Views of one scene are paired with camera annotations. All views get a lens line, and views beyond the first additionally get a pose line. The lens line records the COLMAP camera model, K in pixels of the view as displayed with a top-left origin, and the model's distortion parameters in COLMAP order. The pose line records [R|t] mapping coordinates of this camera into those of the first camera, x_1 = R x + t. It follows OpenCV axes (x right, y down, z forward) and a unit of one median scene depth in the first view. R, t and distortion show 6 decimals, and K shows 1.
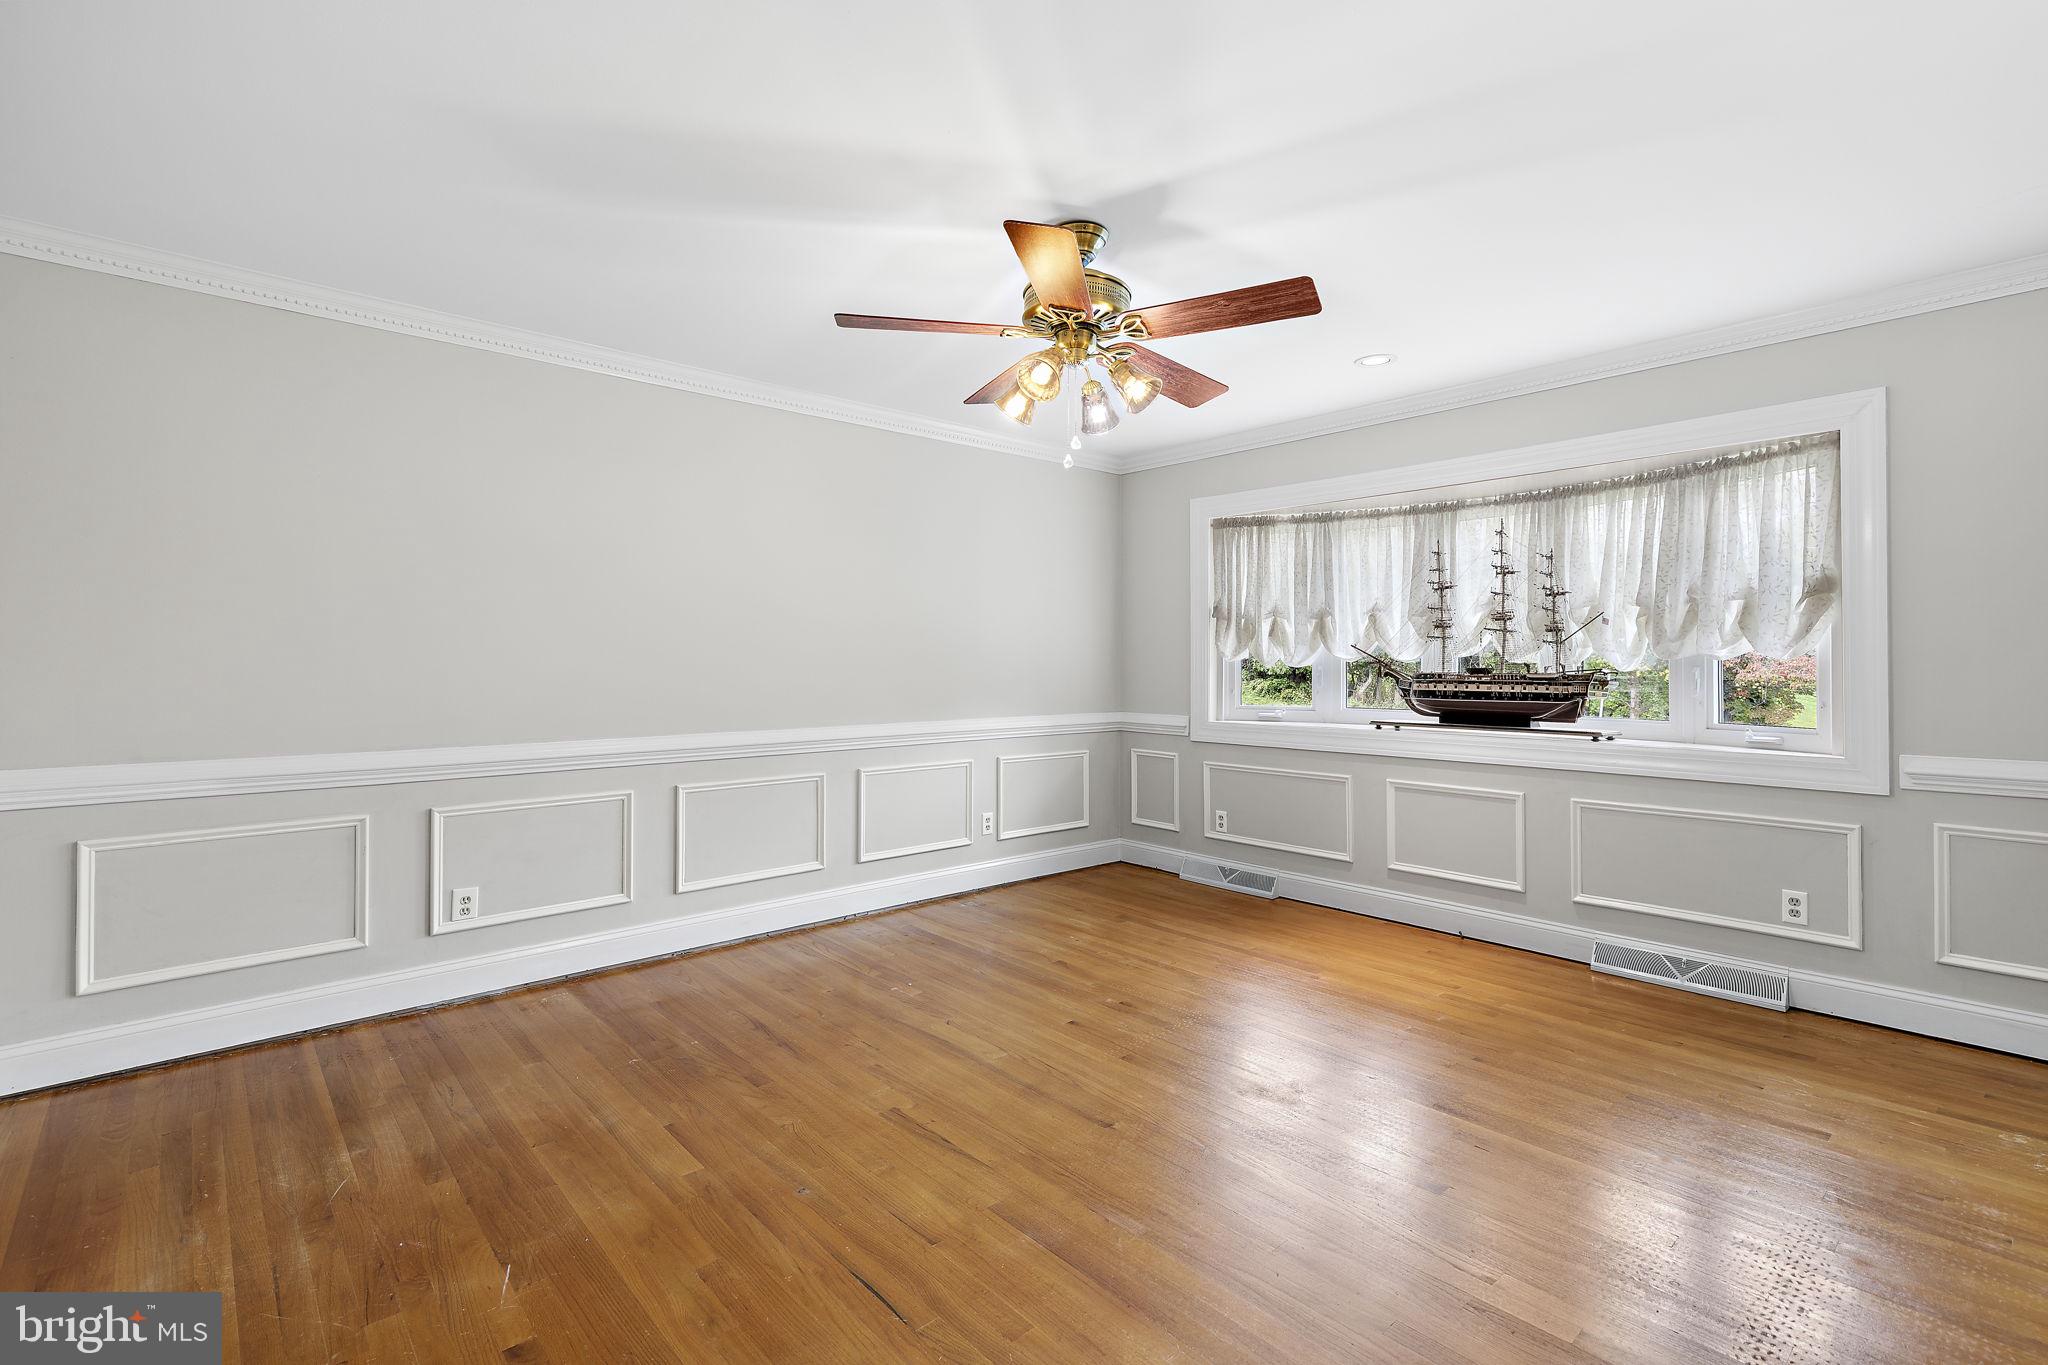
lens RADIAL K [[940.8, 0, 1029.3], [0, 940.8, 656.7], [0, 0, 1]] dist [0.002858, 0.000375]
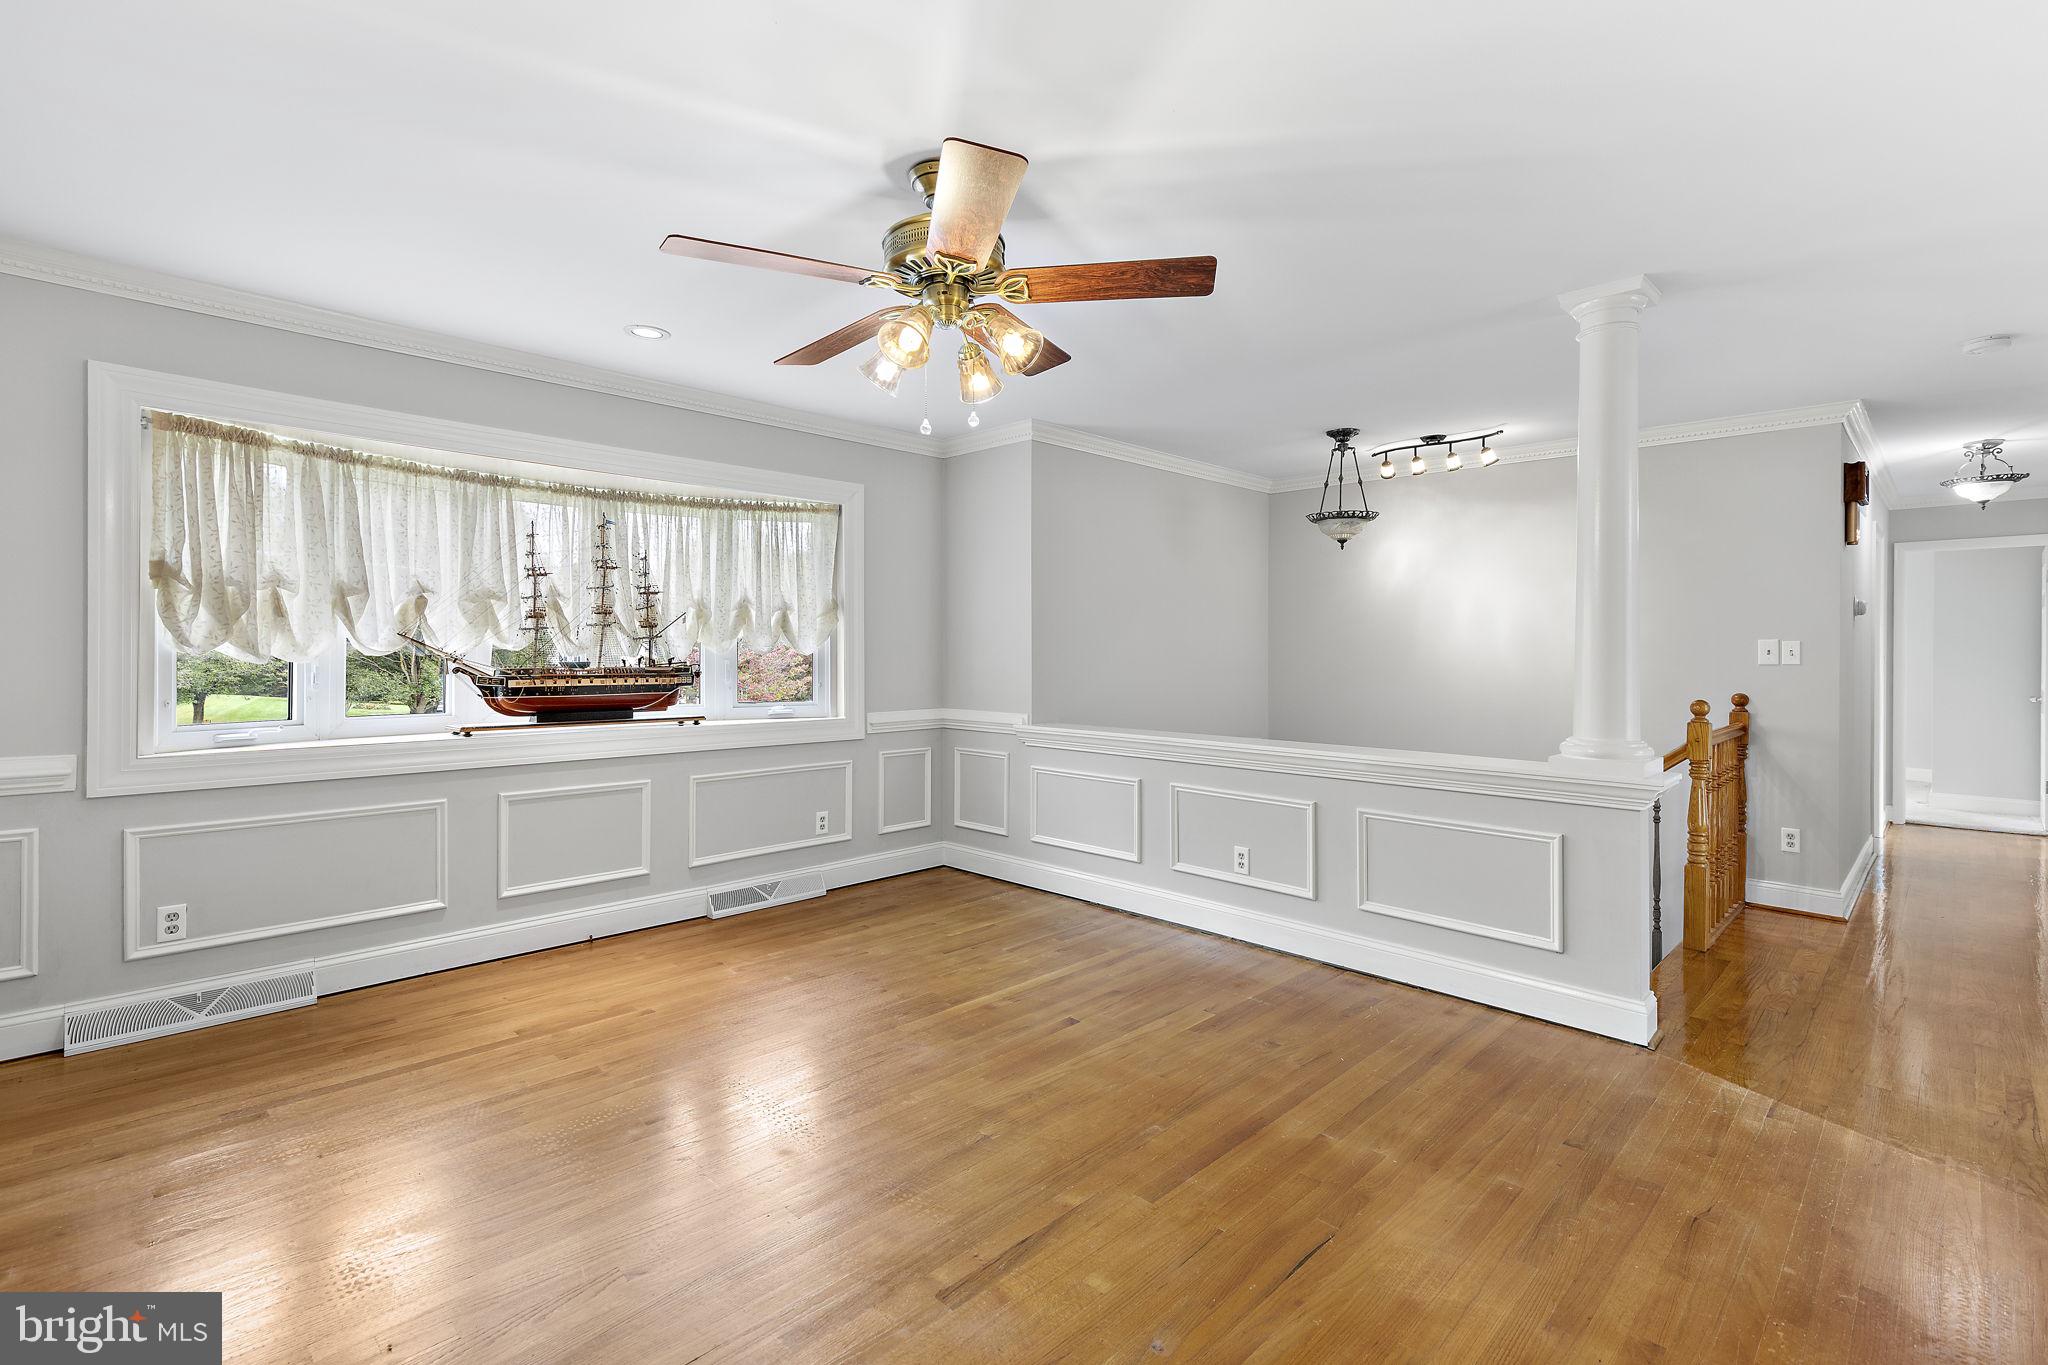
lens RADIAL K [[940.8, 0, 1029.3], [0, 940.8, 656.7], [0, 0, 1]] dist [0.002858, 0.000375]
pose [[-0.072420, 0.001444, 0.997373, -0.517870], [-0.004782, 0.999987, -0.001795, 0.006245], [-0.997363, -0.004900, -0.072412, 0.607204]]
